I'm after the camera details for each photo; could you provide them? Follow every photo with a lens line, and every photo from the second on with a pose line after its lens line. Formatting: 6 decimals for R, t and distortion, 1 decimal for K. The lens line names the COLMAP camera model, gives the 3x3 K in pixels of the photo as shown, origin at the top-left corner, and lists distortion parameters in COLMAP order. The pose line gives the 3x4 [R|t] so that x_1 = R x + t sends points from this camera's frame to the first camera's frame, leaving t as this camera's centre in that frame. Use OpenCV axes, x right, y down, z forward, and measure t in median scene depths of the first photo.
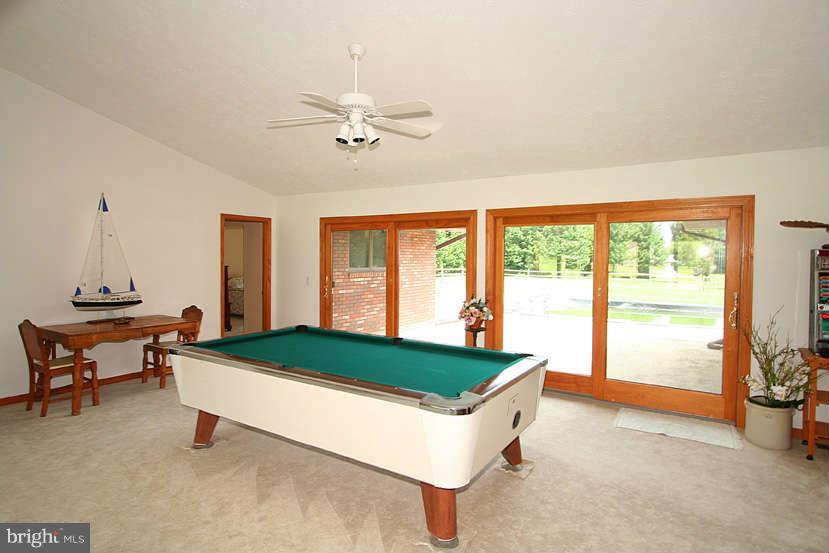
lens RADIAL K [[457.2, 0, 409.7], [0, 457.2, 268.2], [0, 0, 1]] dist [-0.006203, -0.001058]
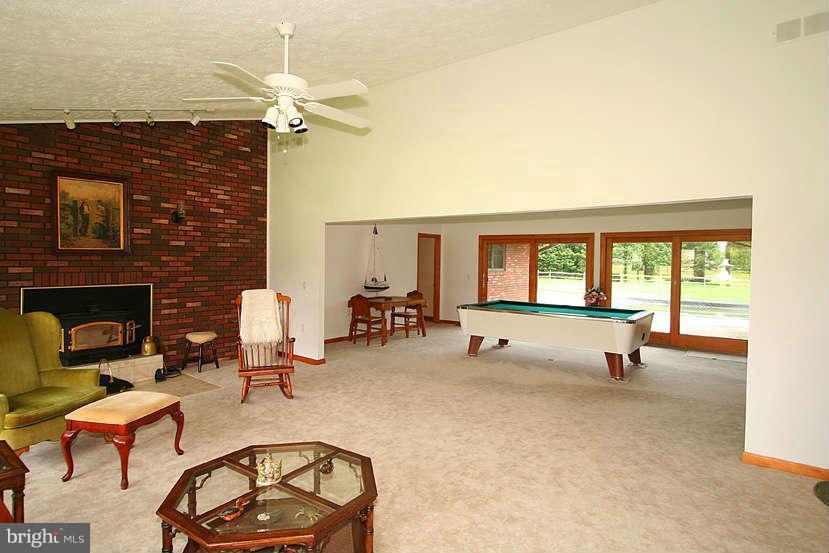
lens RADIAL K [[457.2, 0, 409.7], [0, 457.2, 268.2], [0, 0, 1]] dist [-0.006203, -0.001058]
pose [[0.996082, 0.005632, -0.088255, -0.353525], [-0.006166, 0.999964, -0.005777, 0.011278], [0.088219, 0.006298, 0.996081, -0.655381]]
